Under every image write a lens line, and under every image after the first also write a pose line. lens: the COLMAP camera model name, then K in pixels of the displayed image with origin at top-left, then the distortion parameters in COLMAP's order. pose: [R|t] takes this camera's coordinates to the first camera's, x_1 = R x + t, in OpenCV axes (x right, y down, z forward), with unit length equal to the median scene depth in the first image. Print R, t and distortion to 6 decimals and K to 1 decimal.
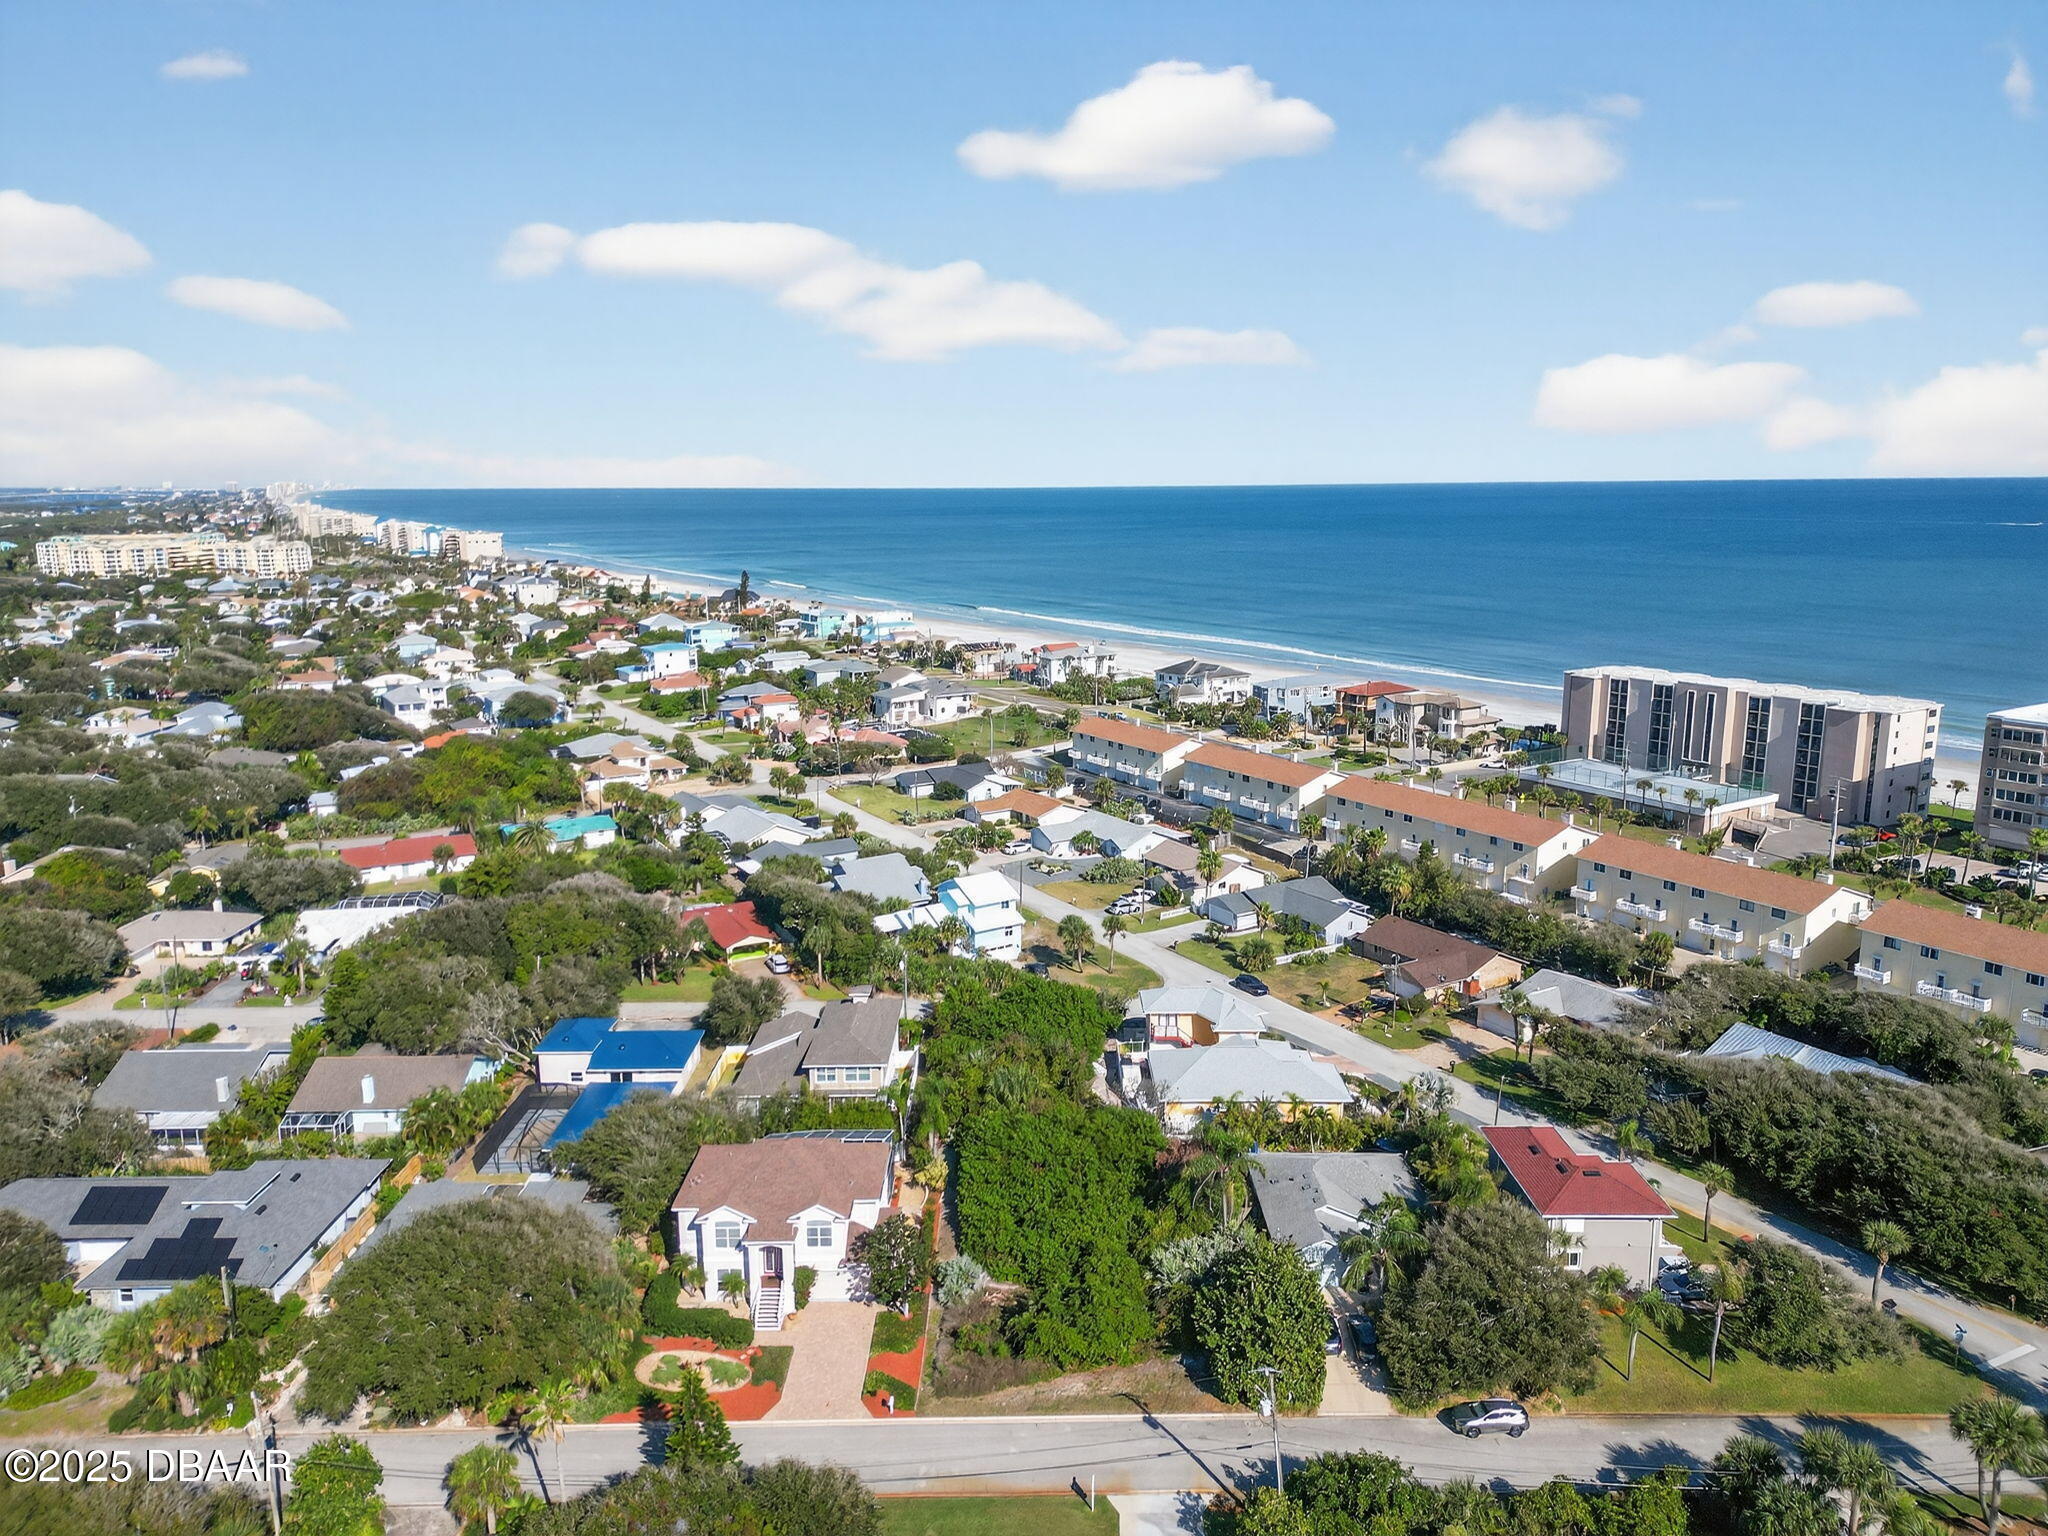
lens RADIAL K [[1431.0, 0, 1024.0], [0, 1431.0, 768.0], [0, 0, 1]] dist [0.113702, -0.137285]
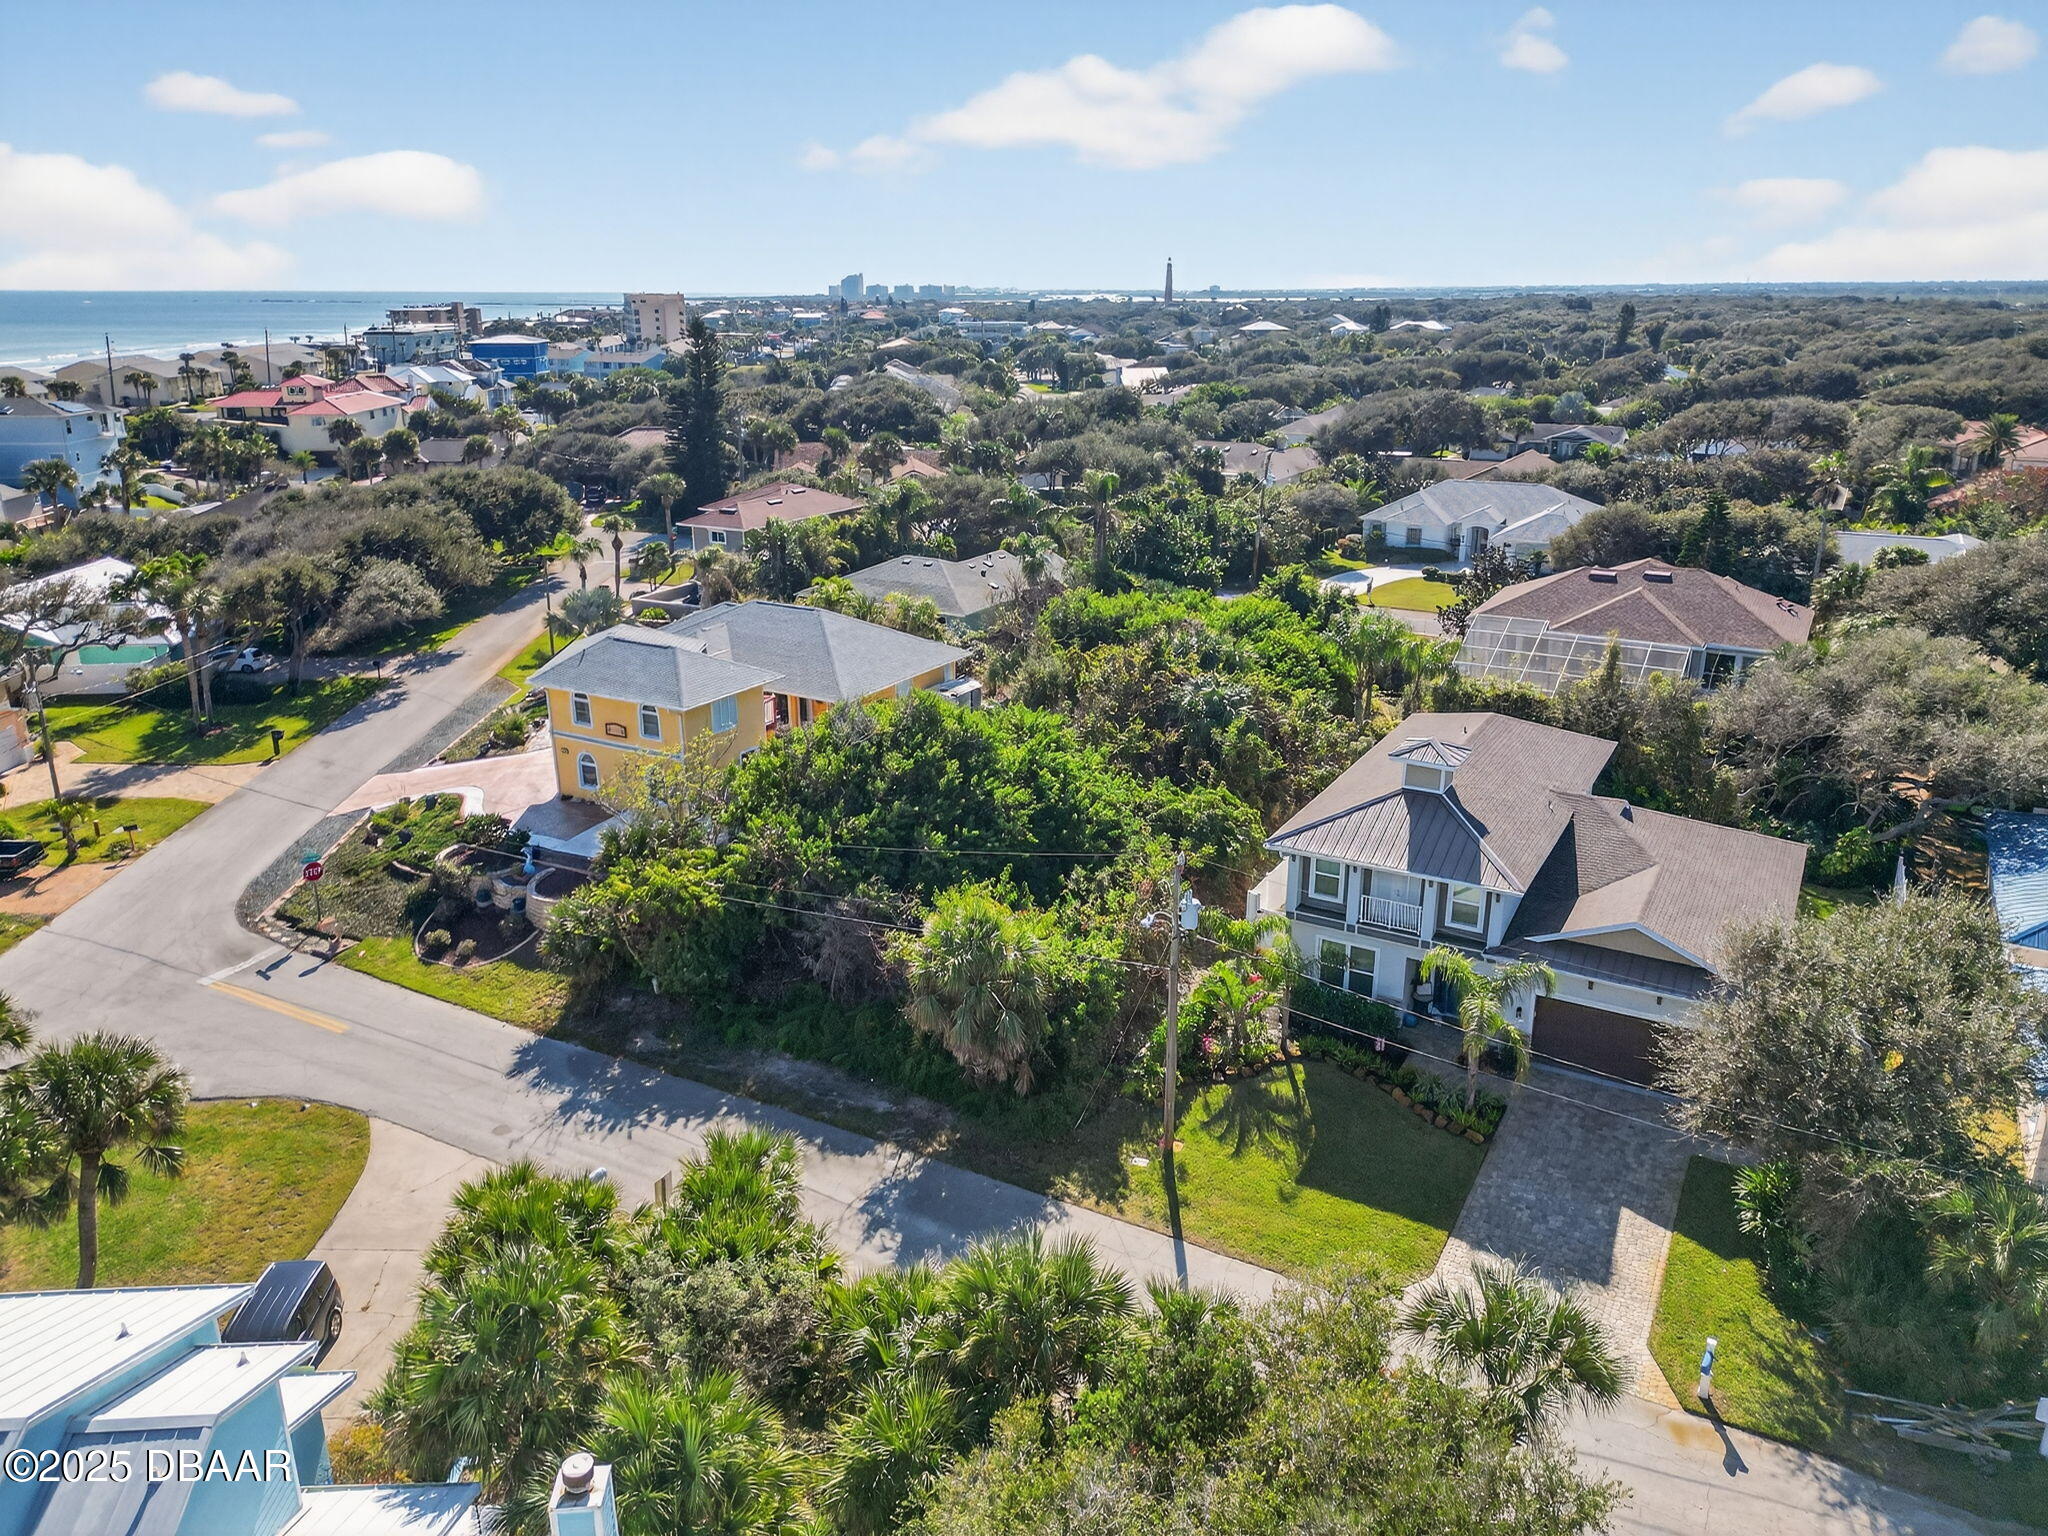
lens RADIAL K [[1421.1, 0, 1022.2], [0, 1421.1, 778.8], [0, 0, 1]] dist [0.084432, -0.092438]
pose [[-0.866814, -0.154559, 0.474074, -0.130385], [0.106766, 0.871169, 0.479235, -0.000546], [-0.487068, 0.466022, -0.738639, 0.909932]]
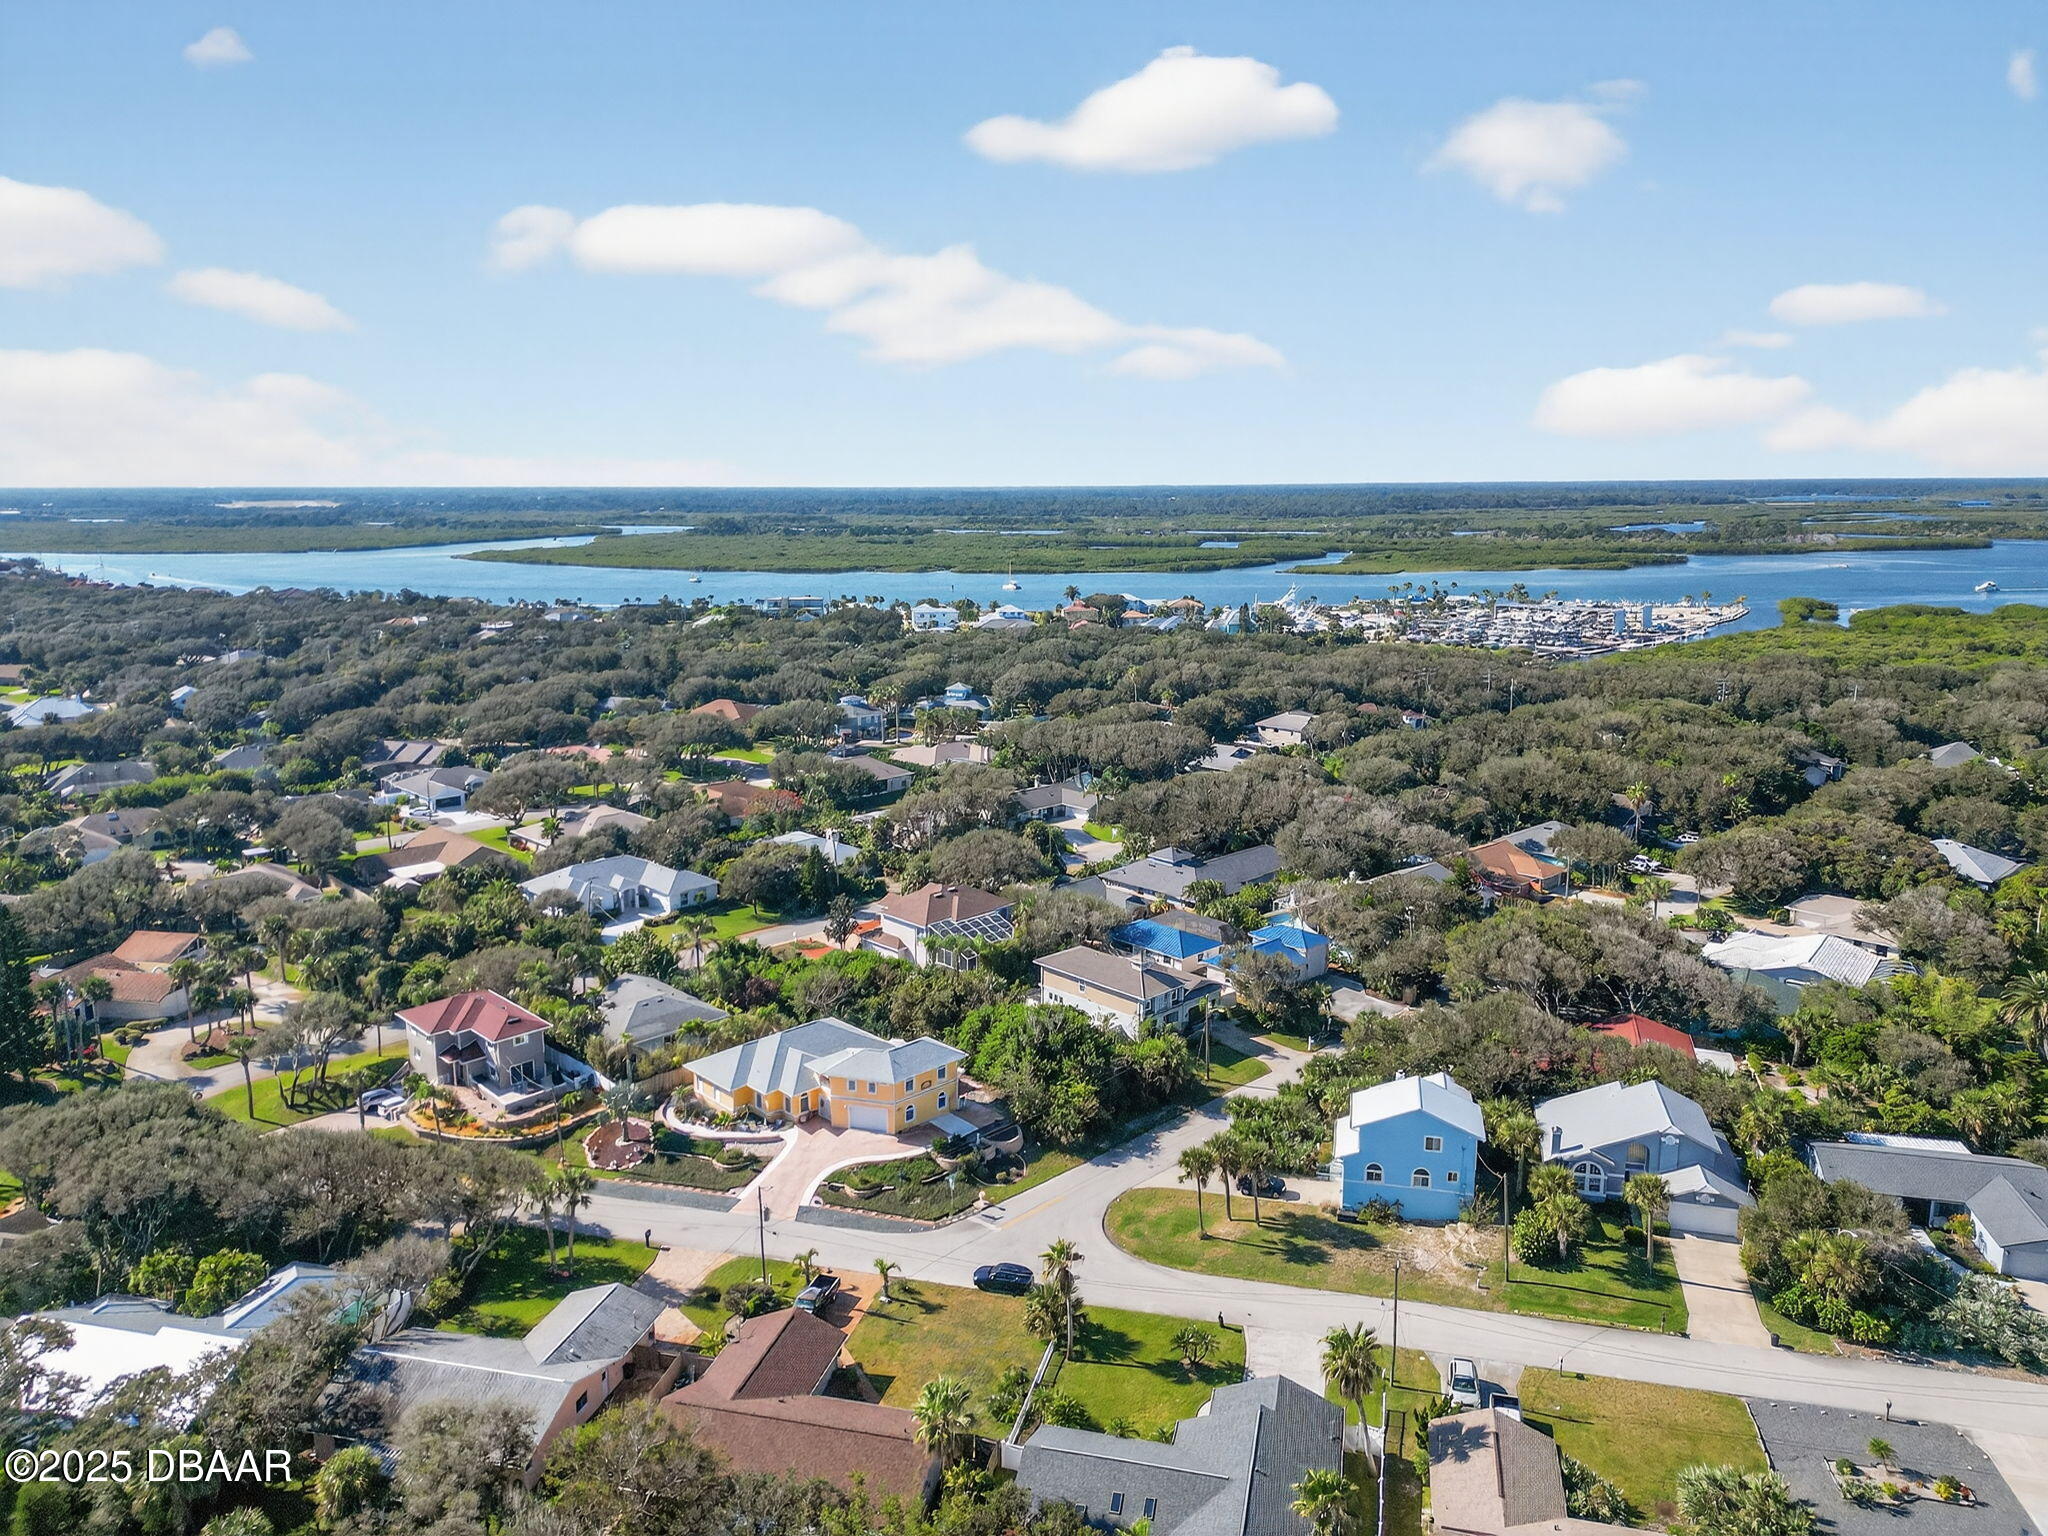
lens RADIAL K [[1421.1, 0, 1022.2], [0, 1421.1, 778.8], [0, 0, 1]] dist [0.084432, -0.092438]
pose [[-0.722927, 0.147877, -0.674914, 0.460384], [-0.130373, 0.930084, 0.343433, -0.229036], [0.678513, 0.336267, -0.653104, 1.128751]]
